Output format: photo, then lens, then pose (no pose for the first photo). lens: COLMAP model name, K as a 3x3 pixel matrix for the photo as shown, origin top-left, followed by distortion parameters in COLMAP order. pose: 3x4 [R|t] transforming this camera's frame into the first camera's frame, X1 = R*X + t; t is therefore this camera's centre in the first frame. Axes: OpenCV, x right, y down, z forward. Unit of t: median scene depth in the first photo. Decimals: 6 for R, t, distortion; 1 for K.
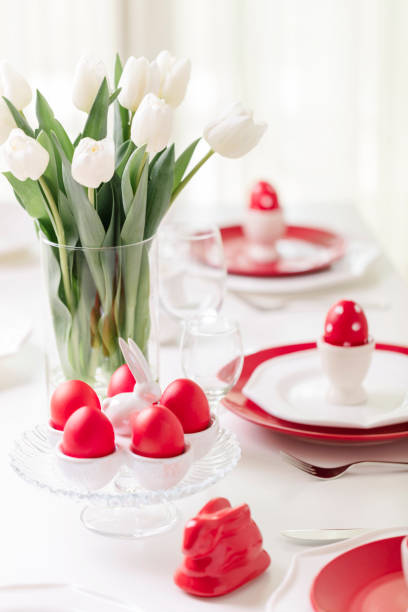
lens RADIAL K [[1794.8, 0, 206.0], [0, 1794.8, 309.0], [0, 0, 1]] dist [0.005846, 0.000000]
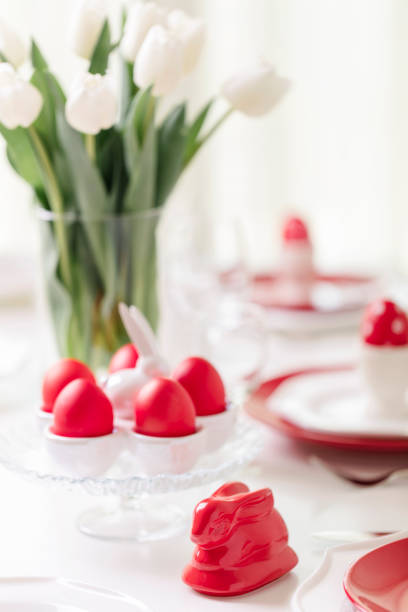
lens RADIAL K [[1794.8, 0, 207.1], [0, 1794.8, 305.7], [0, 0, 1]] dist [0.005846, 0.000000]
pose [[0.999654, -0.003663, -0.026041, 0.014595], [0.000500, 0.992719, -0.120456, 0.114103], [0.026293, 0.120401, 0.992377, 0.141942]]
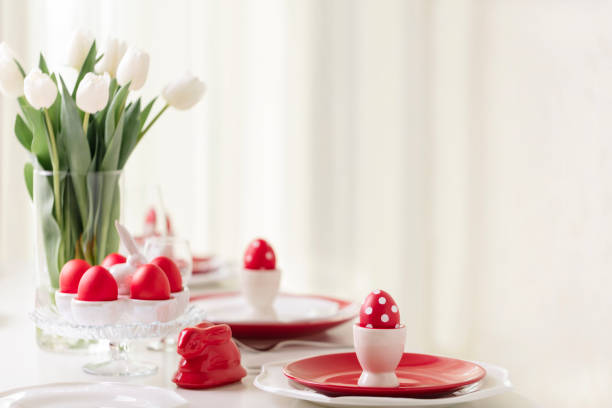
lens RADIAL K [[1794.8, 0, 286.9], [0, 1794.8, 176.0], [0, 0, 1]] dist [0.005846, 0.000000]
pose [[0.977385, -0.001546, 0.211463, -0.193541], [0.057190, 0.964643, -0.257282, 0.313836], [-0.203588, 0.263557, 0.942915, -0.263887]]
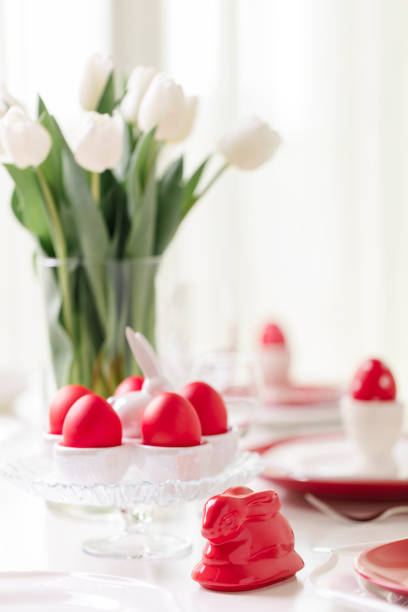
lens RADIAL K [[1794.8, 0, 206.7], [0, 1794.8, 303.0], [0, 0, 1]] dist [0.005846, 0.000000]
pose [[0.999905, -0.007082, 0.011855, -0.018121], [0.009982, 0.963893, -0.266102, 0.229393], [-0.009543, 0.266195, 0.963872, 0.128666]]
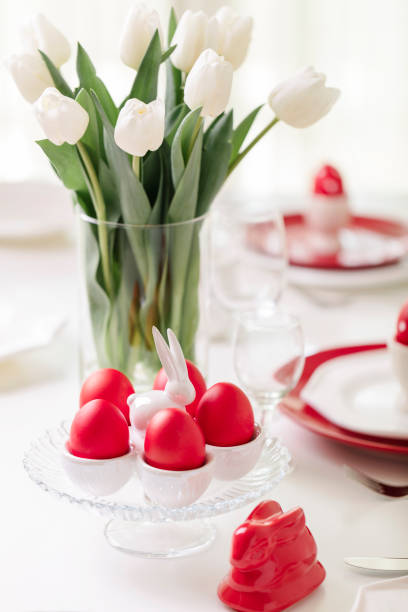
lens RADIAL K [[1794.8, 0, 201.6], [0, 1794.8, 305.3], [0, 0, 1]] dist [0.005846, 0.000000]
pose [[0.999080, 0.031375, -0.029223, -0.004493], [-0.031475, 0.999500, -0.002951, 0.006383], [0.029116, 0.003868, 0.999569, 0.125610]]
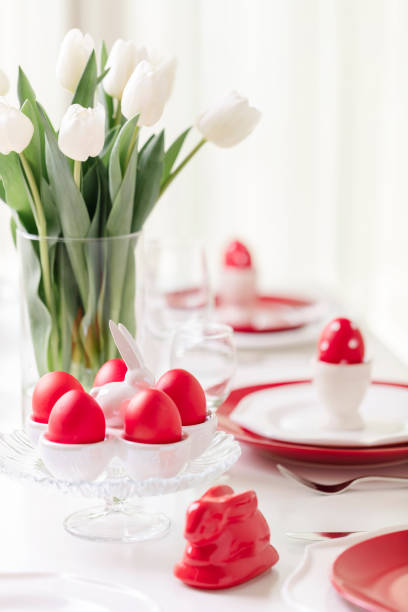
lens RADIAL K [[1794.8, 0, 185.1], [0, 1794.8, 323.2], [0, 0, 1]] dist [0.005846, 0.000000]
pose [[0.999349, 0.000959, 0.036073, -0.040494], [0.003654, 0.991819, -0.127597, 0.128125], [-0.035900, 0.127646, 0.991170, 0.083425]]
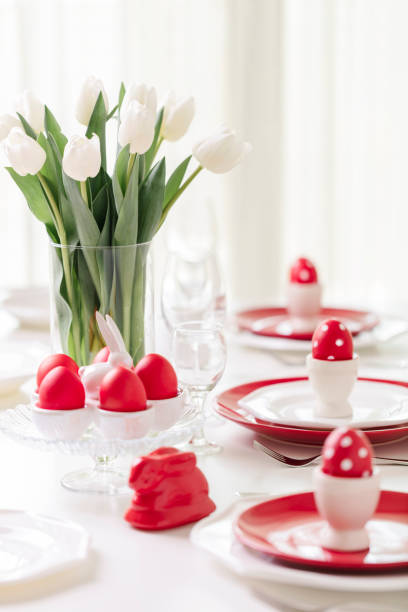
lens RADIAL K [[1794.8, 0, 211.8], [0, 1794.8, 286.0], [0, 0, 1]] dist [0.005846, 0.000000]
pose [[0.991513, 0.021503, -0.128218, 0.157953], [-0.043133, 0.984775, -0.168397, 0.176538], [0.122645, 0.172498, 0.977345, -0.085735]]
